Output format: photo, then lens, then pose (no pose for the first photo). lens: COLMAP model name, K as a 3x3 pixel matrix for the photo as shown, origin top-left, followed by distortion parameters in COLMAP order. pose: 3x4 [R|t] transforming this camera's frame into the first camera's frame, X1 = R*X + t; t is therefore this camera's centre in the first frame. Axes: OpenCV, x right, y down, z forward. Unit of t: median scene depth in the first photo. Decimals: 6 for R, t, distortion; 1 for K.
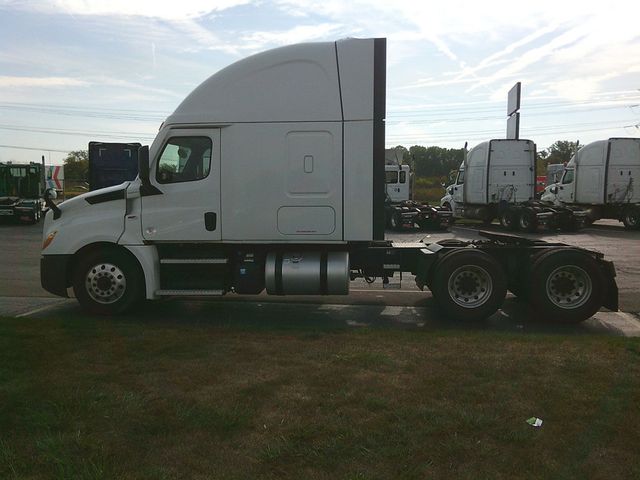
lens RADIAL K [[667.5, 0, 320.0], [0, 667.5, 240.0], [0, 0, 1]] dist [0.035356, -0.014321]
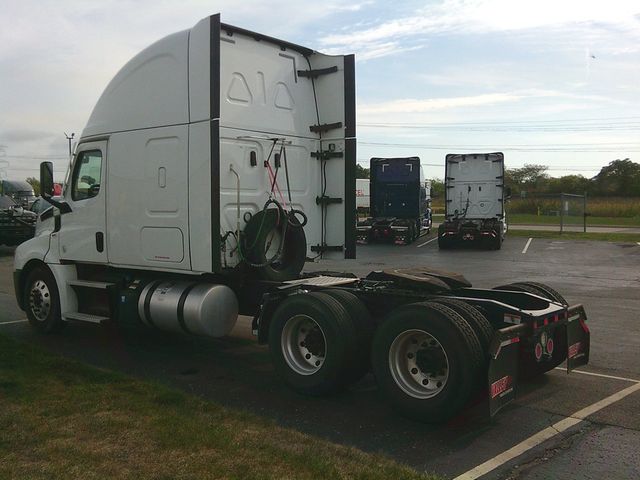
lens RADIAL K [[683.5, 0, 320.0], [0, 683.5, 240.0], [0, 0, 1]] dist [0.080075, -0.166285]
pose [[0.814862, 0.028492, -0.578954, 0.620198], [-0.041767, 0.999081, -0.009619, -0.033416], [0.578148, 0.032019, 0.815304, 0.399140]]
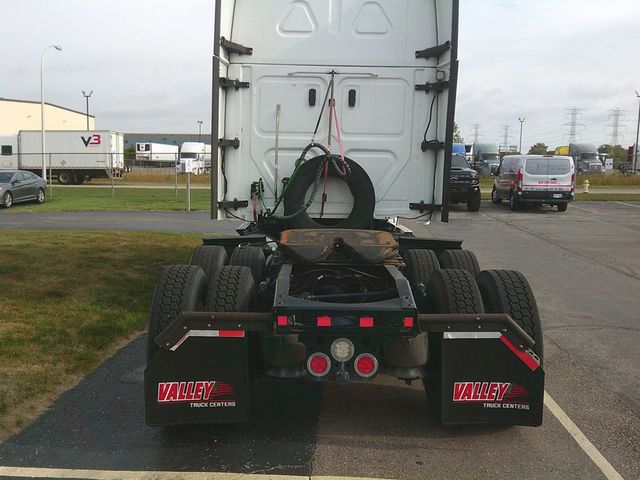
lens RADIAL K [[683.5, 0, 320.0], [0, 683.5, 240.0], [0, 0, 1]] dist [0.080075, -0.166285]
pose [[0.075544, 0.104737, -0.991627, 0.787177], [-0.084281, 0.991580, 0.098312, -0.055207], [0.993574, 0.076148, 0.083735, 0.911802]]
